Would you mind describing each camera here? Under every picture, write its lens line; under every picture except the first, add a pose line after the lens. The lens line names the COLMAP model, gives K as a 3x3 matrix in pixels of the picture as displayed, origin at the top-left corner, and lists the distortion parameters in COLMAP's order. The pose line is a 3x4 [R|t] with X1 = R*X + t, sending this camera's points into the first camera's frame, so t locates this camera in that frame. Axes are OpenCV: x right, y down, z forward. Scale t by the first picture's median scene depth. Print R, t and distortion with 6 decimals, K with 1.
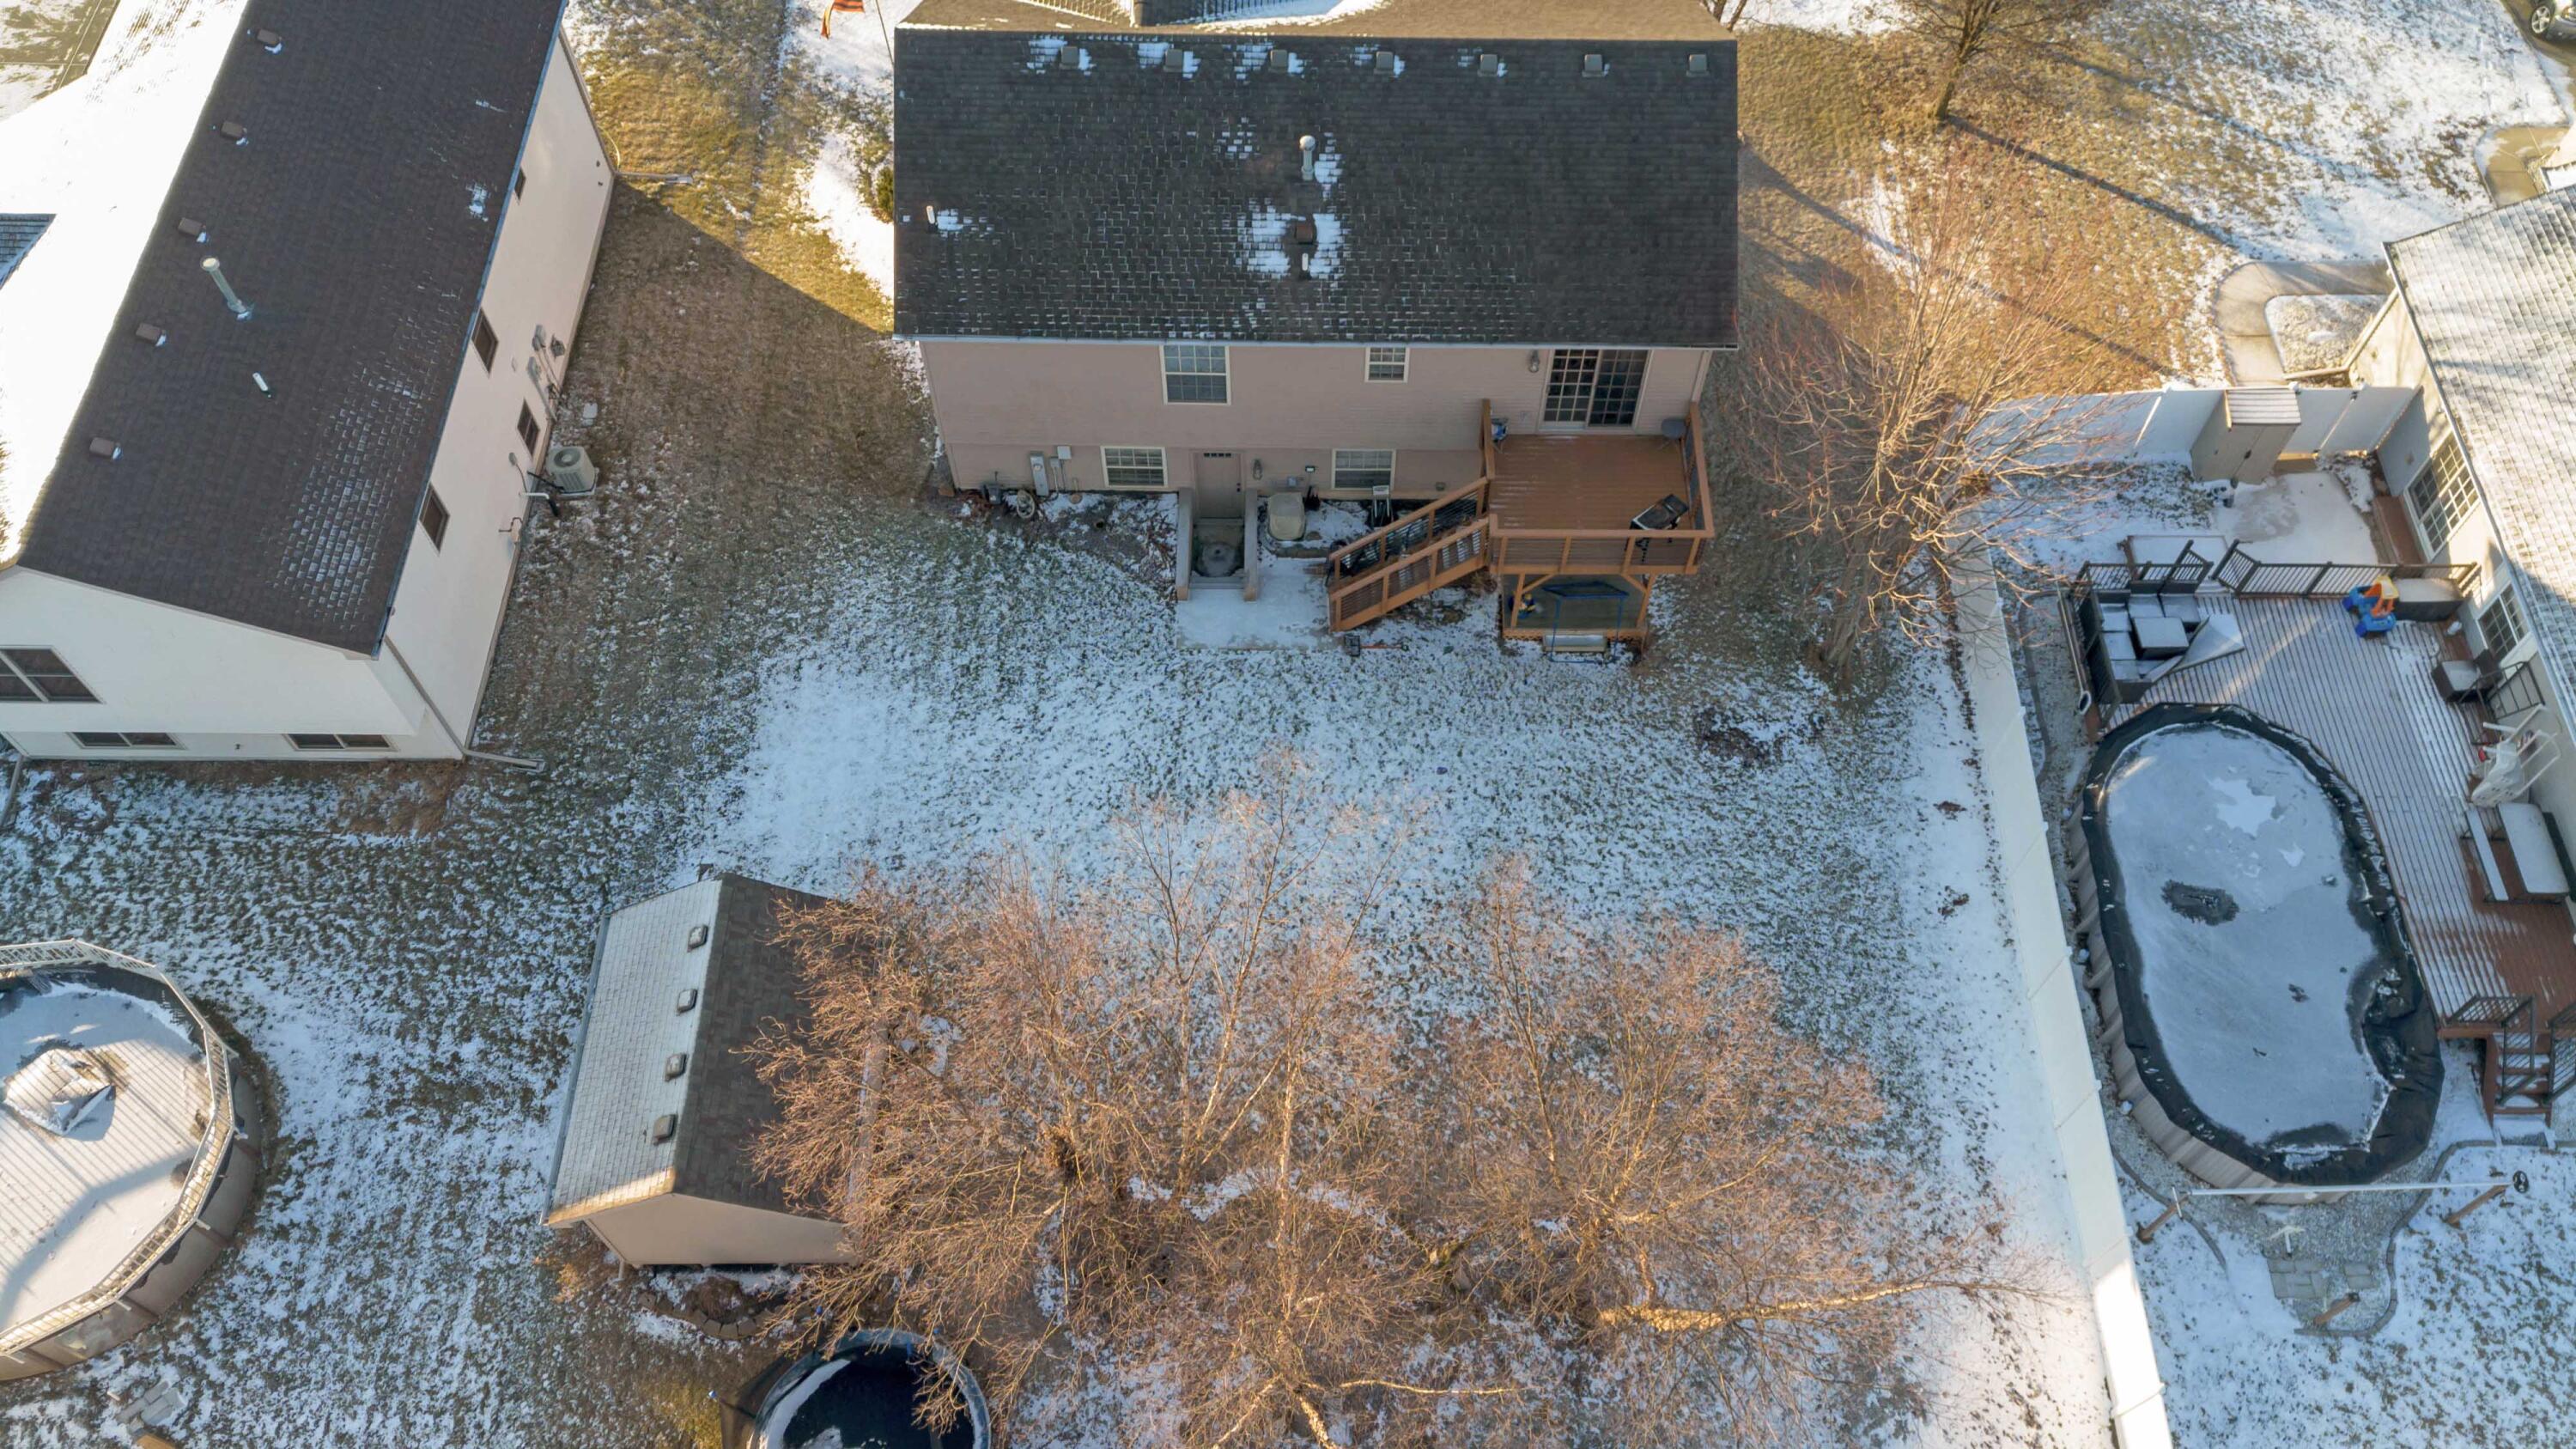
lens RADIAL K [[1504.9, 0, 1349.0], [0, 1504.9, 723.1], [0, 0, 1]] dist [0.029162, -0.020802]
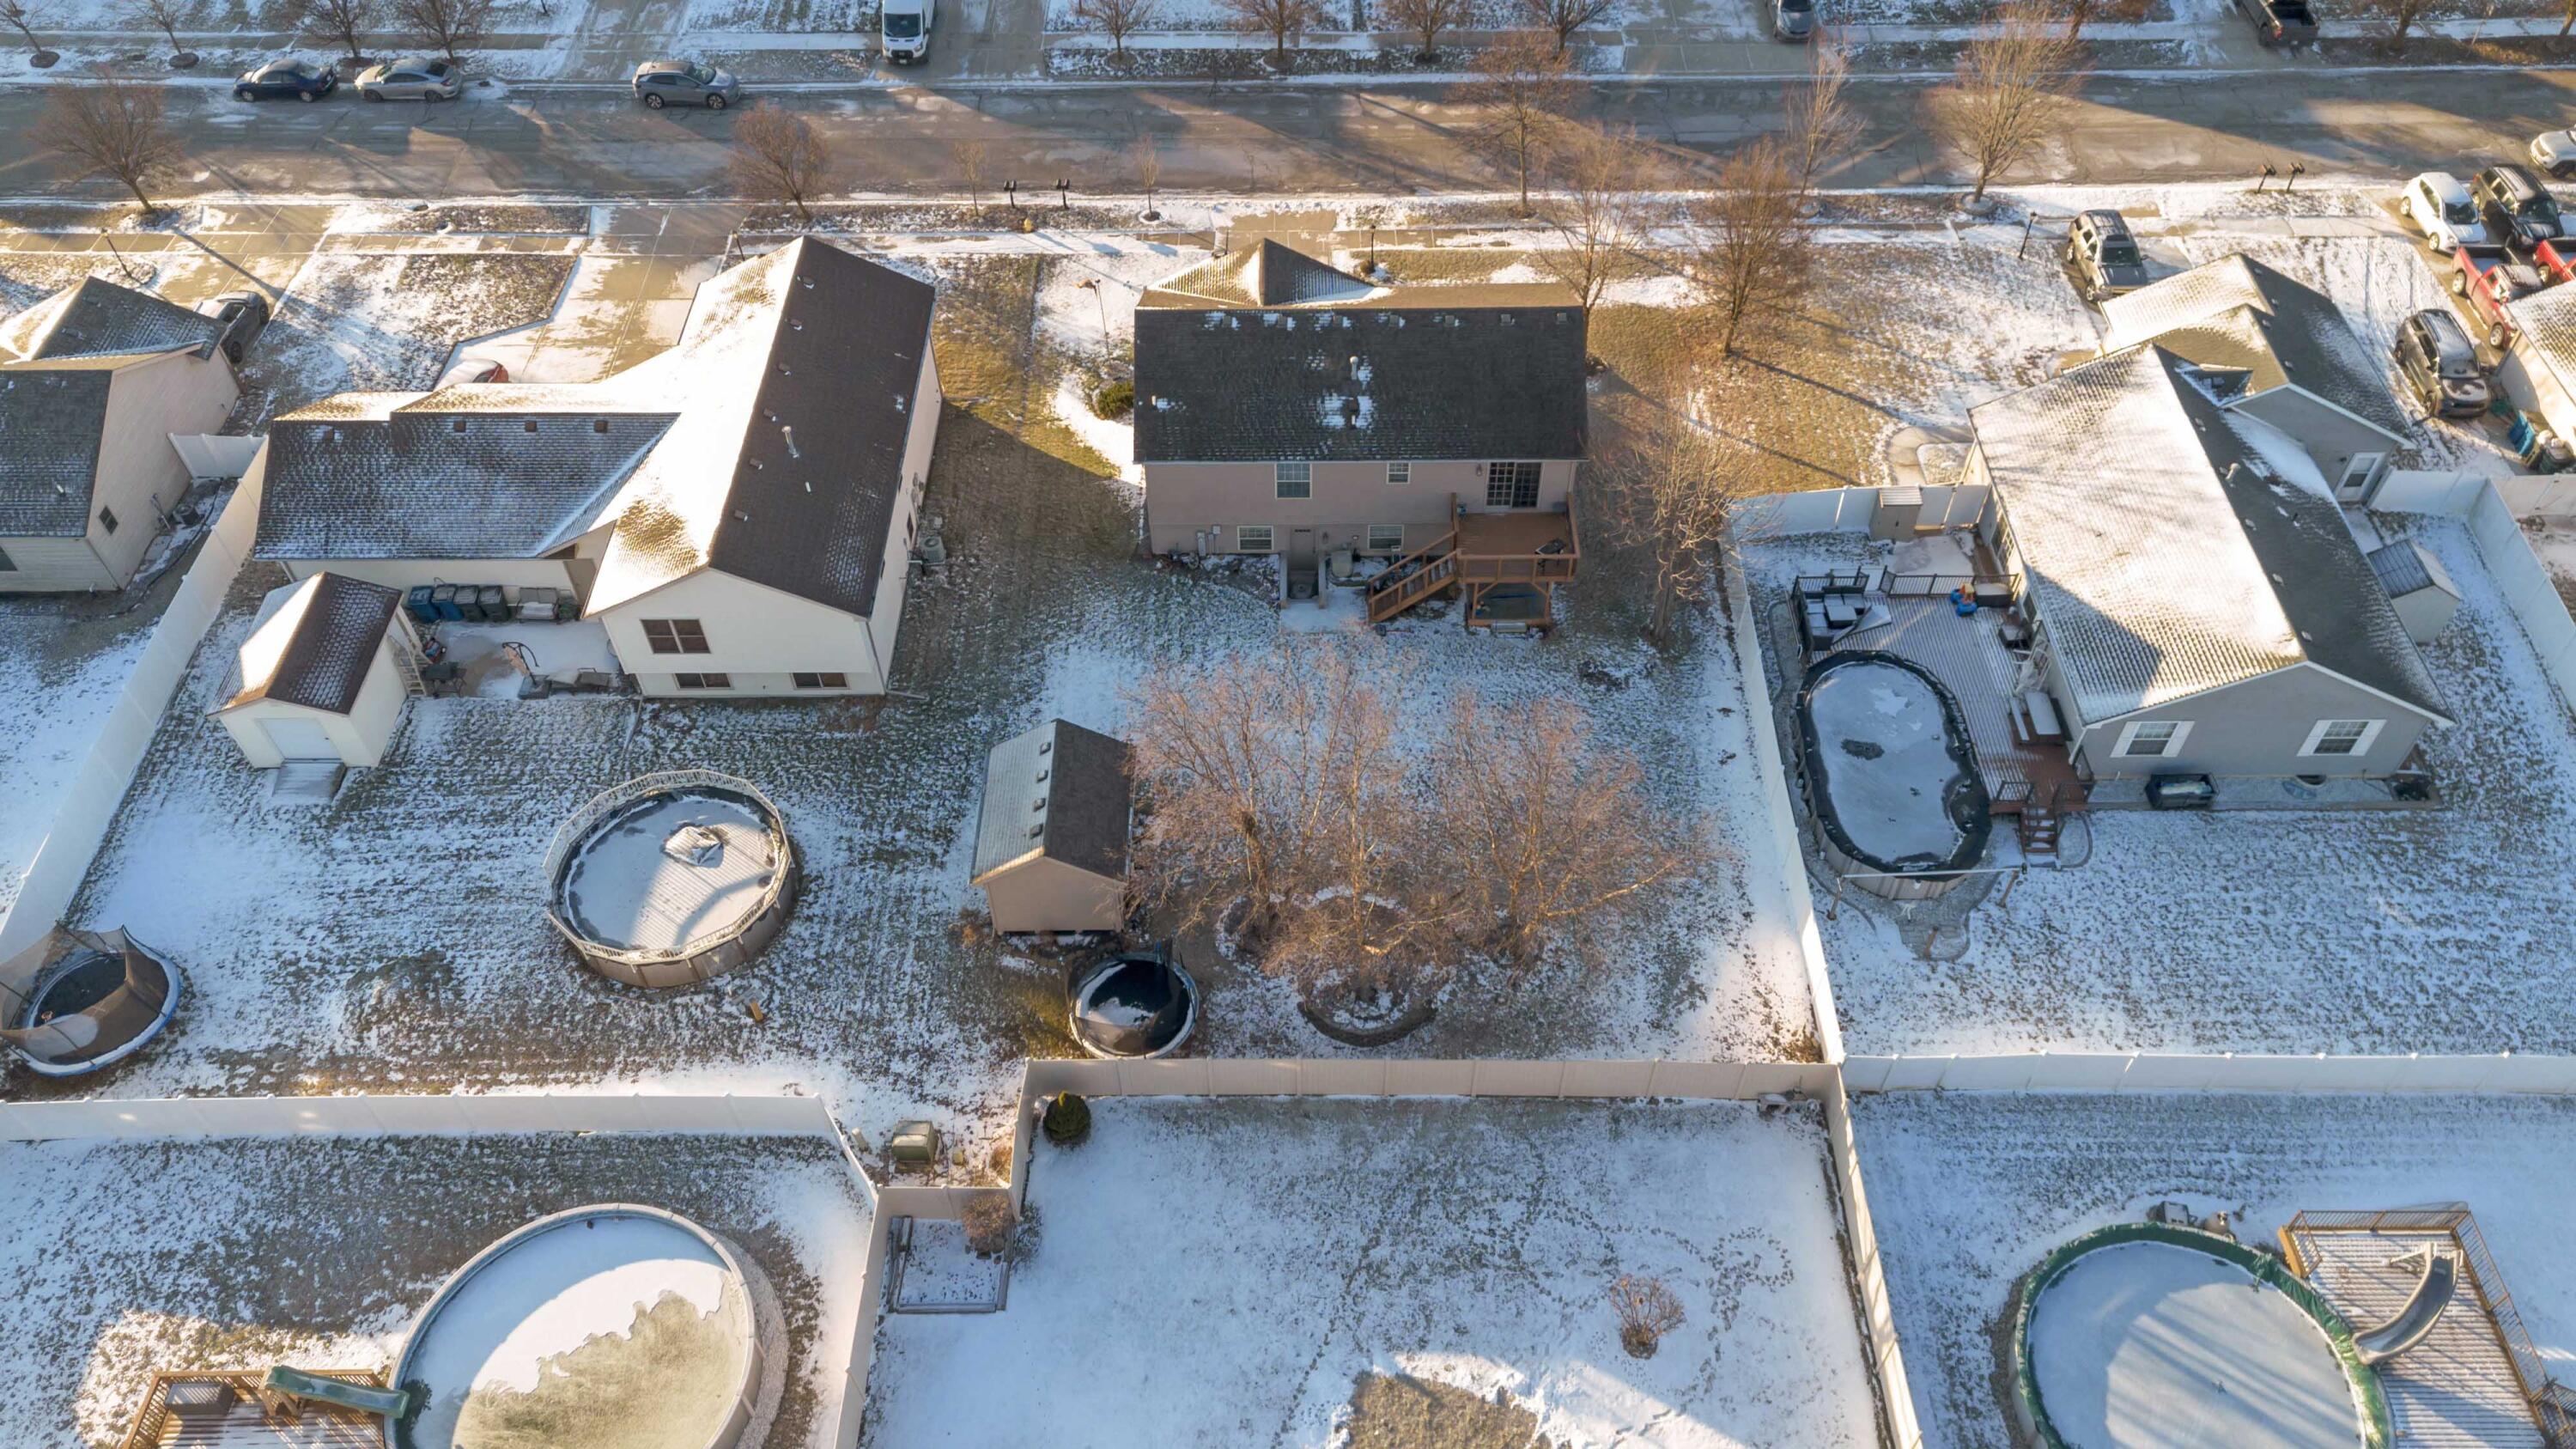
lens RADIAL K [[1639.5, 0, 1288.0], [0, 1639.5, 724.5], [0, 0, 1]] dist [0.053681, -0.153708]
pose [[0.999363, -0.012069, -0.033587, -0.045315], [0.004940, 0.978804, -0.204741, 0.464431], [0.035346, 0.204444, 0.978240, -0.885507]]
